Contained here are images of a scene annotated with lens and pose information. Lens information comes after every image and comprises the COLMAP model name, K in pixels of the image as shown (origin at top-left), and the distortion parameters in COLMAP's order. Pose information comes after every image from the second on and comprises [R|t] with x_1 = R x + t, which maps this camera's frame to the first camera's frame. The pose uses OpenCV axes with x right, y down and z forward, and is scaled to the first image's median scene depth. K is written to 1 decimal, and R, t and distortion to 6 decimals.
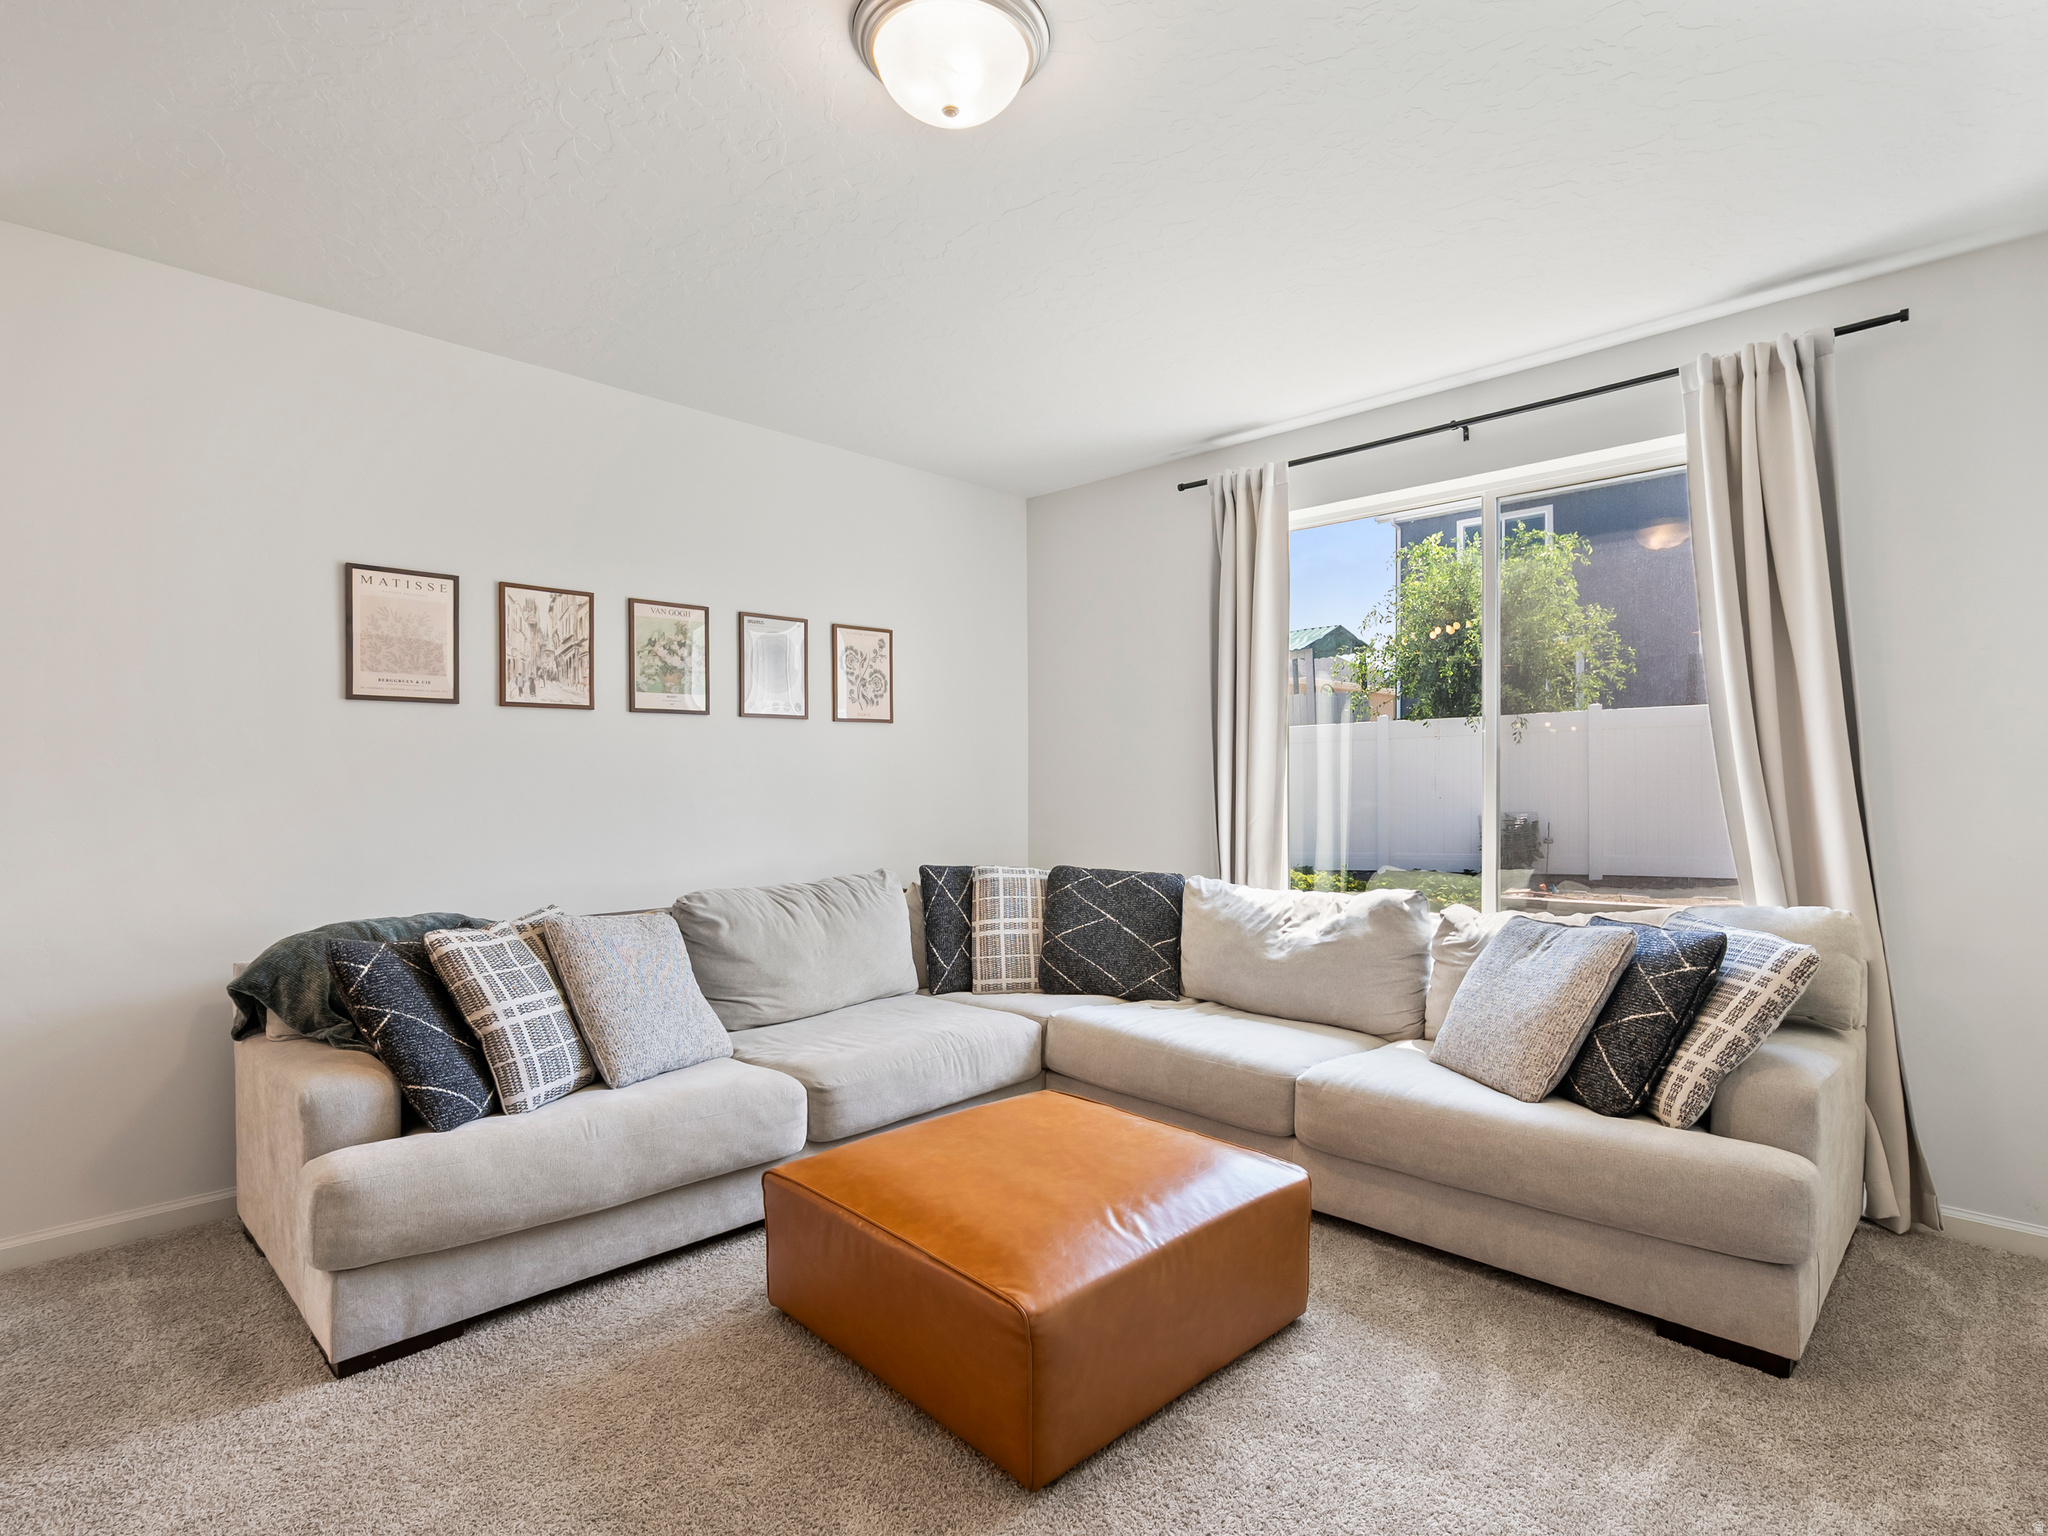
lens RADIAL K [[1054.0, 0, 1019.0], [0, 1054.0, 799.1], [0, 0, 1]] dist [-0.001651, 0.000013]
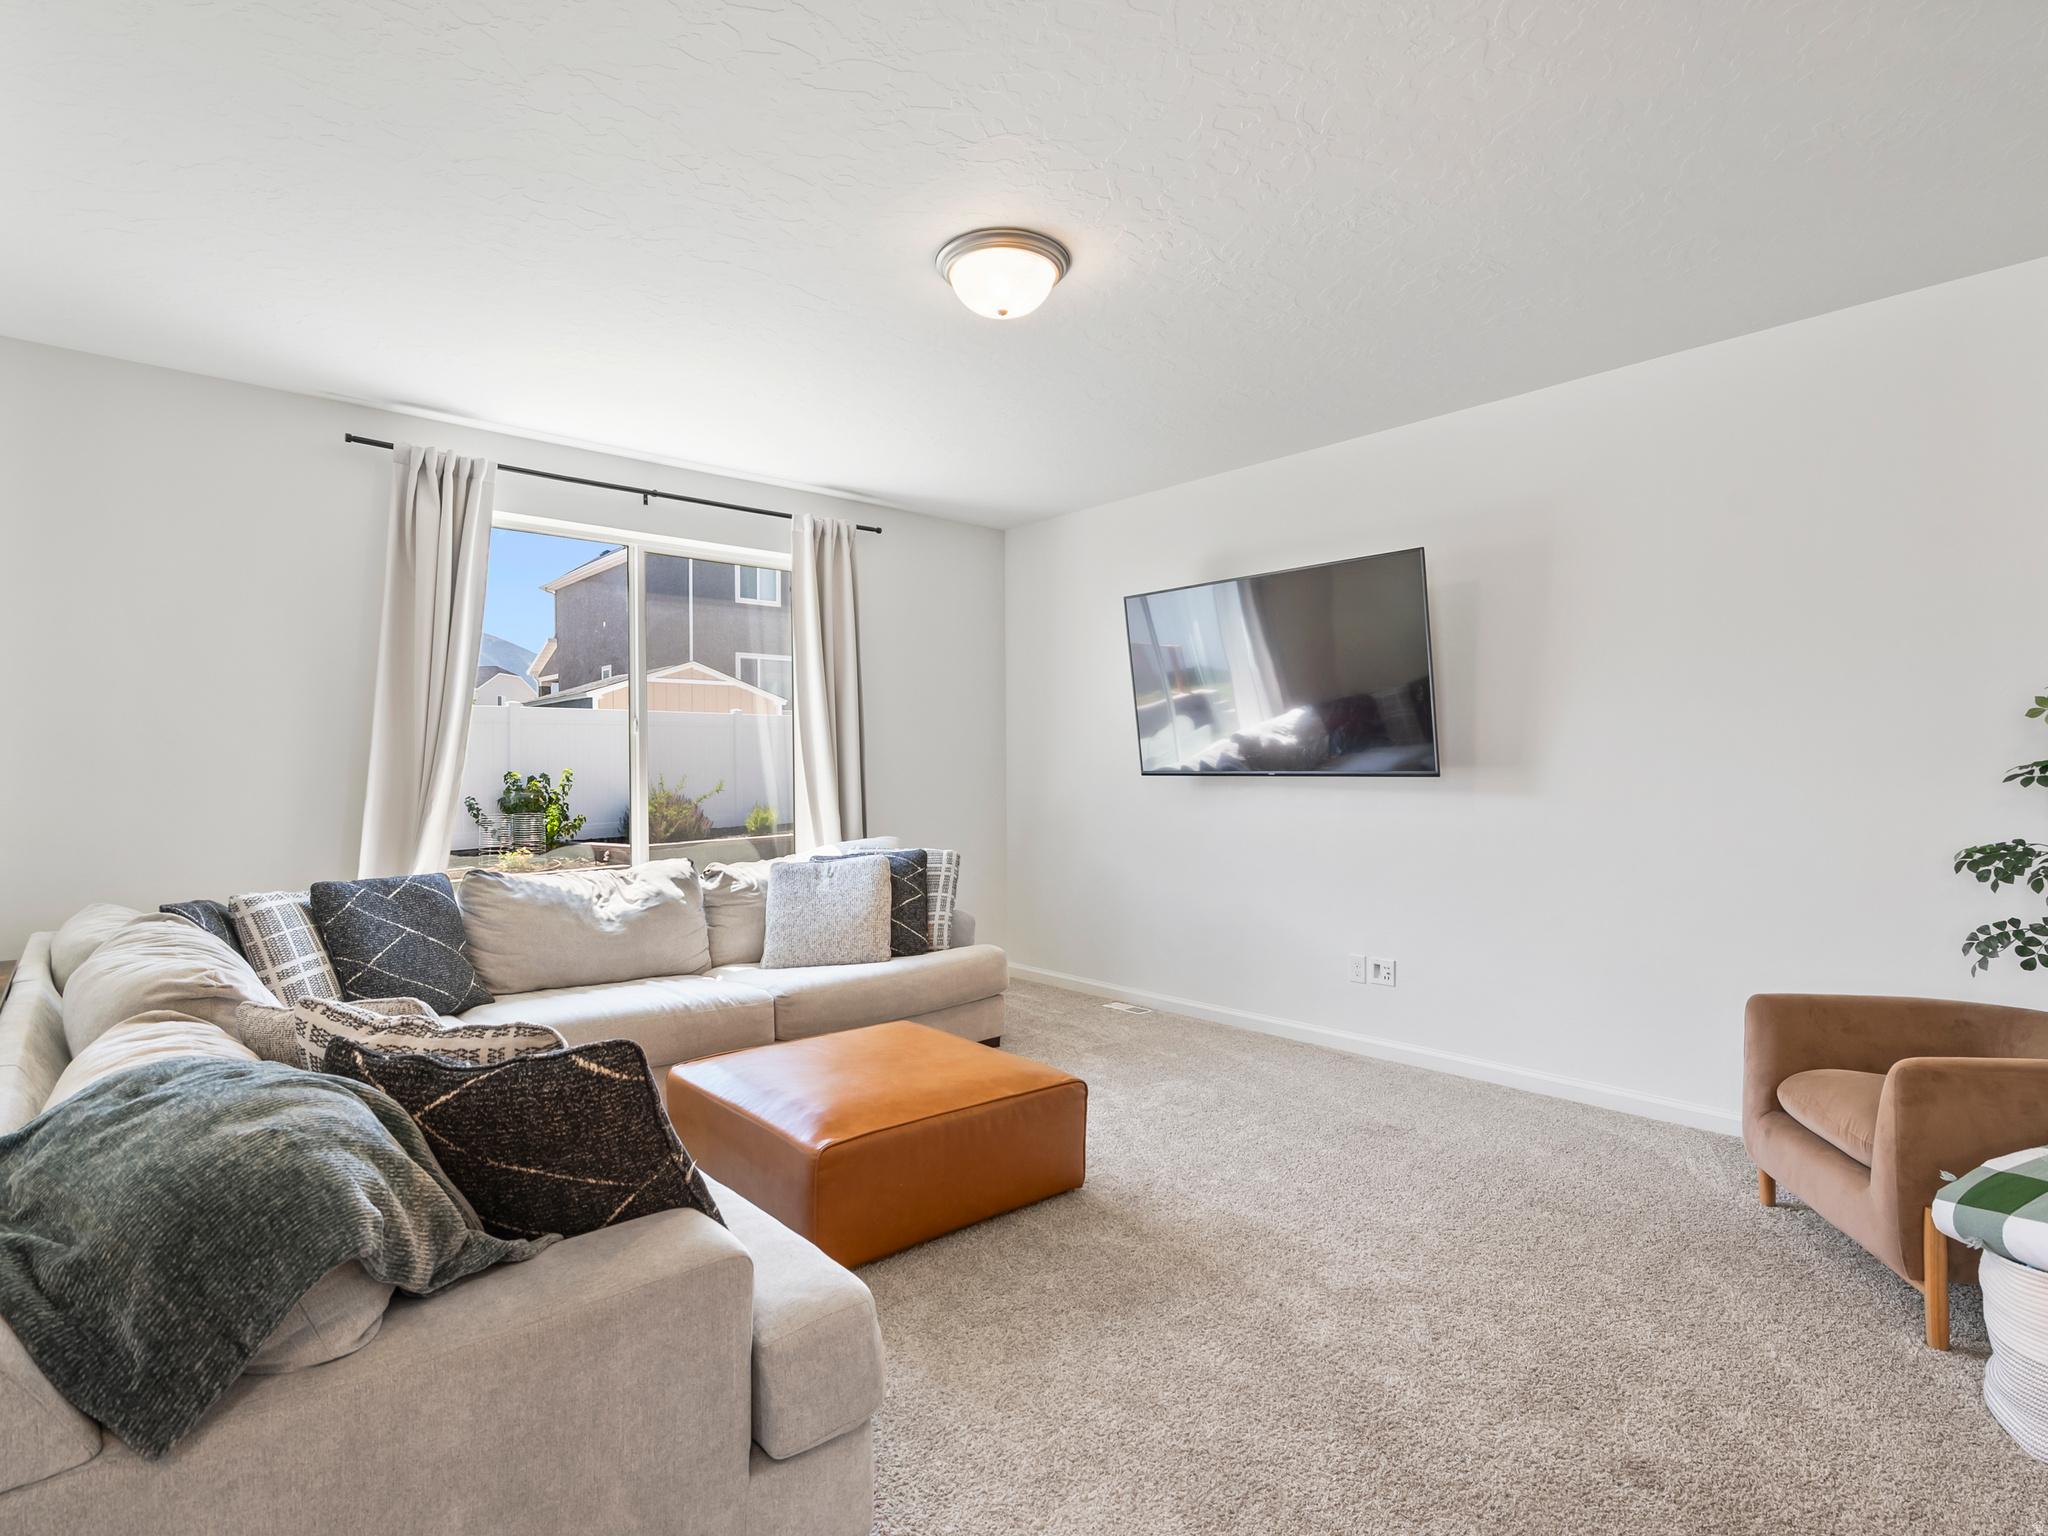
lens RADIAL K [[1040.7, 0, 1020.5], [0, 1040.7, 752.8], [0, 0, 1]] dist [-0.001220, 0.000183]
pose [[0.053810, 0.013920, 0.998454, -0.777870], [0.028884, 0.999463, -0.015491, -0.007193], [-0.998133, 0.029673, 0.053379, 0.471550]]
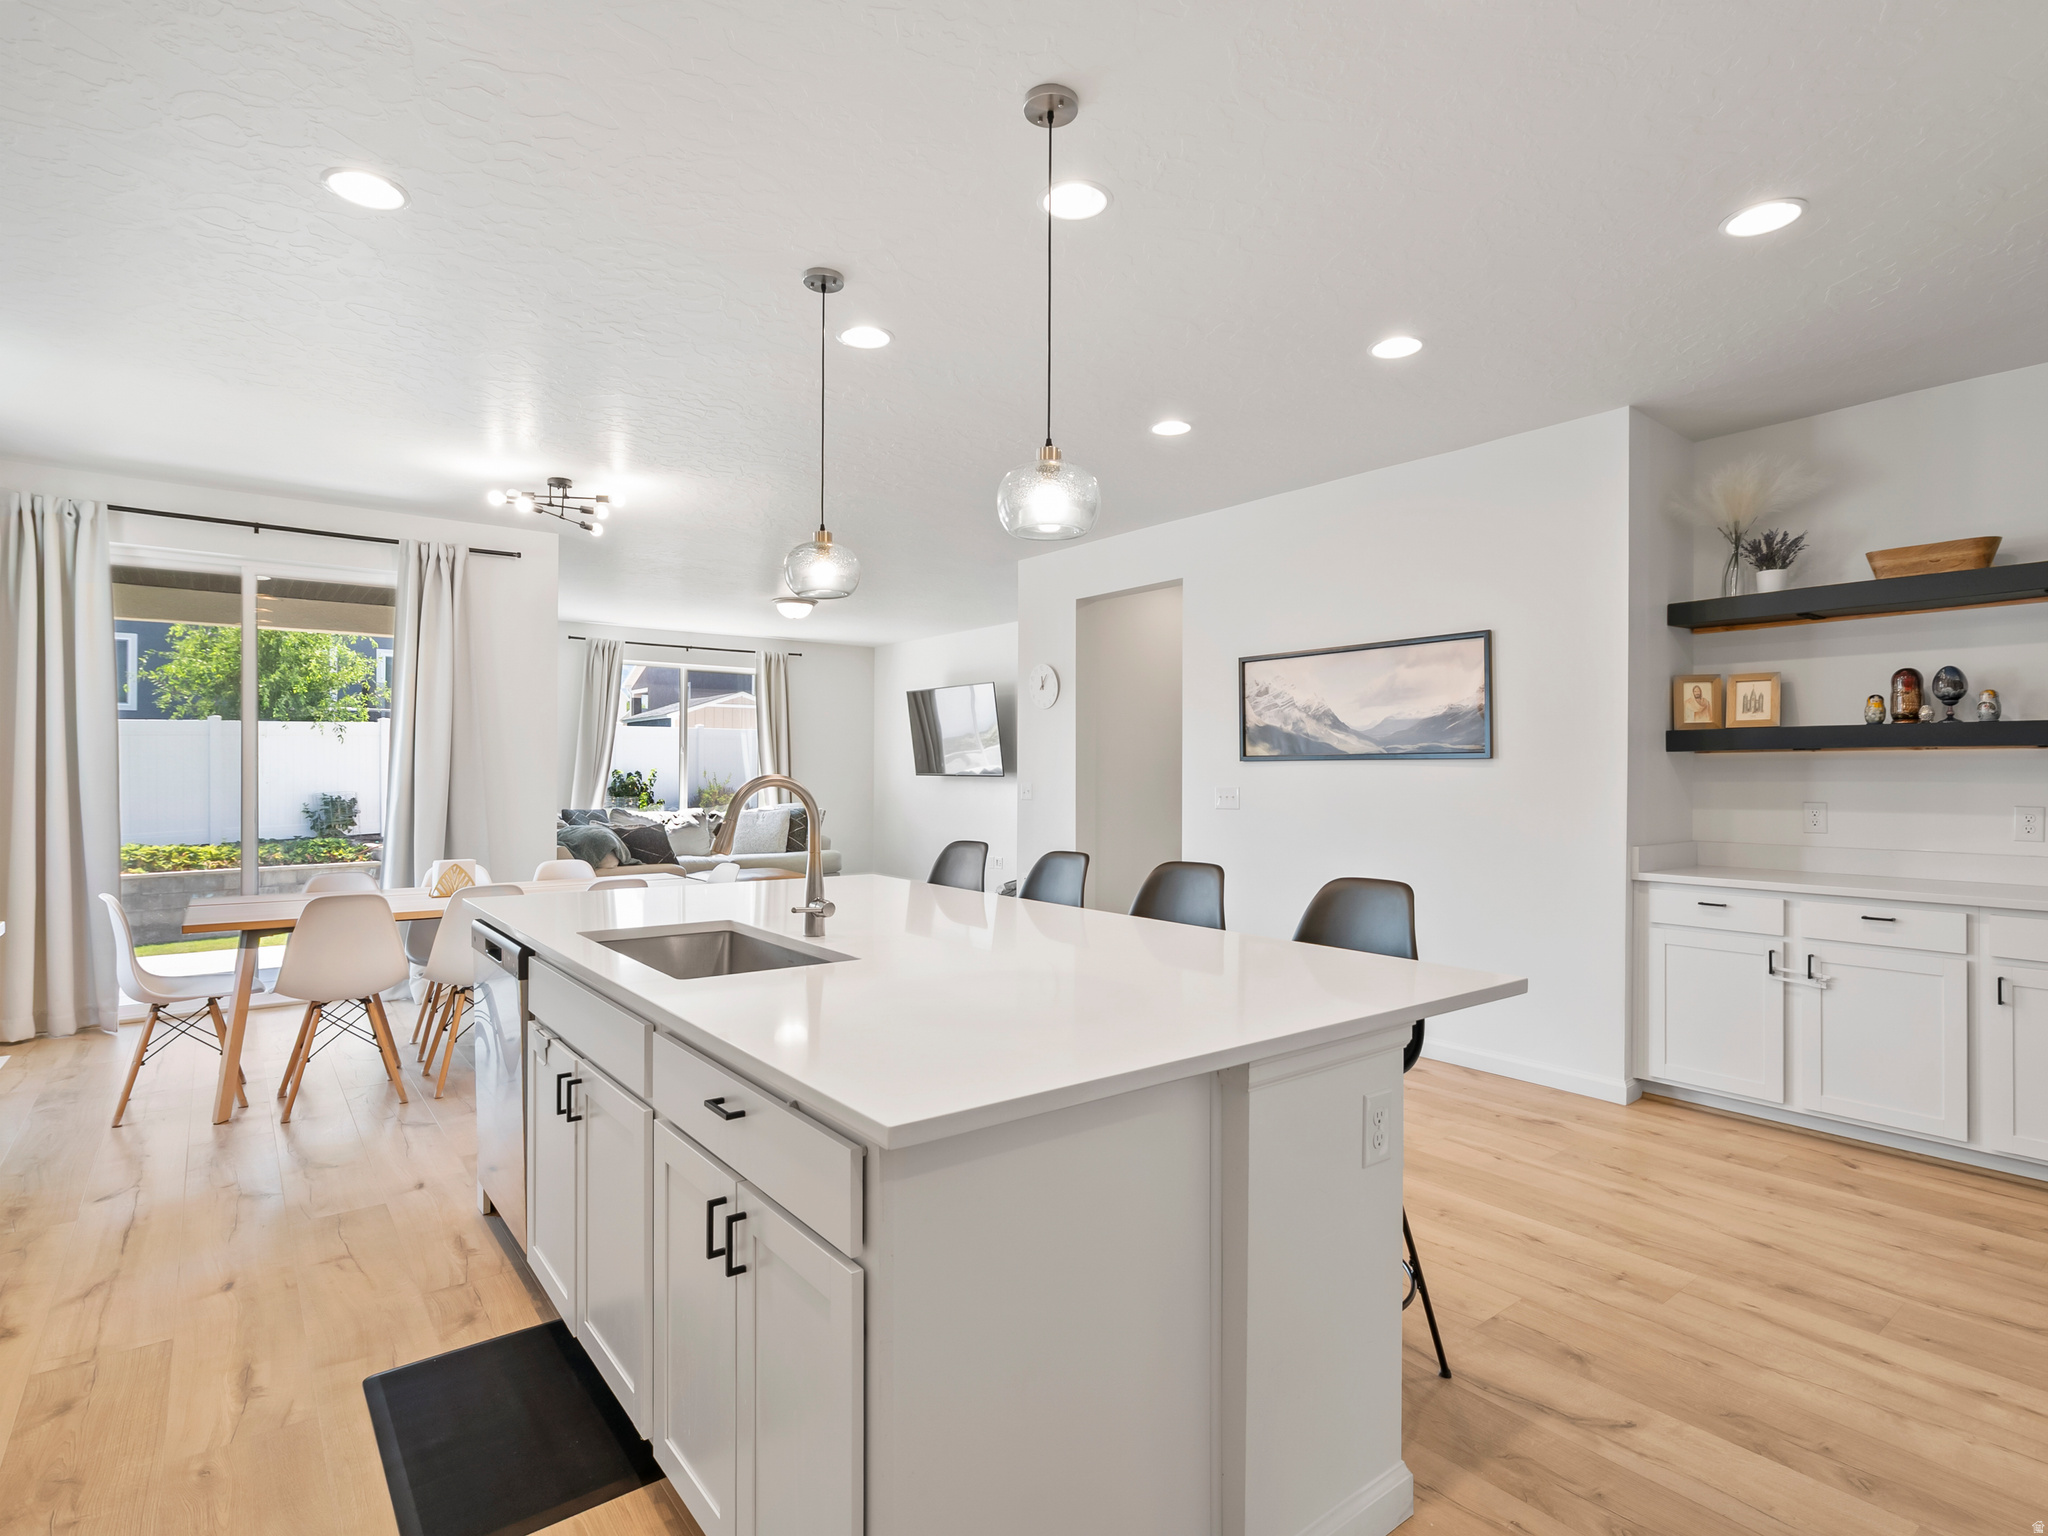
lens RADIAL K [[1040.7, 0, 1020.5], [0, 1040.7, 752.8], [0, 0, 1]] dist [-0.001220, 0.000183]
pose [[0.126451, 0.019154, 0.991788, -2.186722], [0.014860, 0.999665, -0.021201, 0.007725], [-0.991861, 0.017419, 0.126124, -0.243556]]
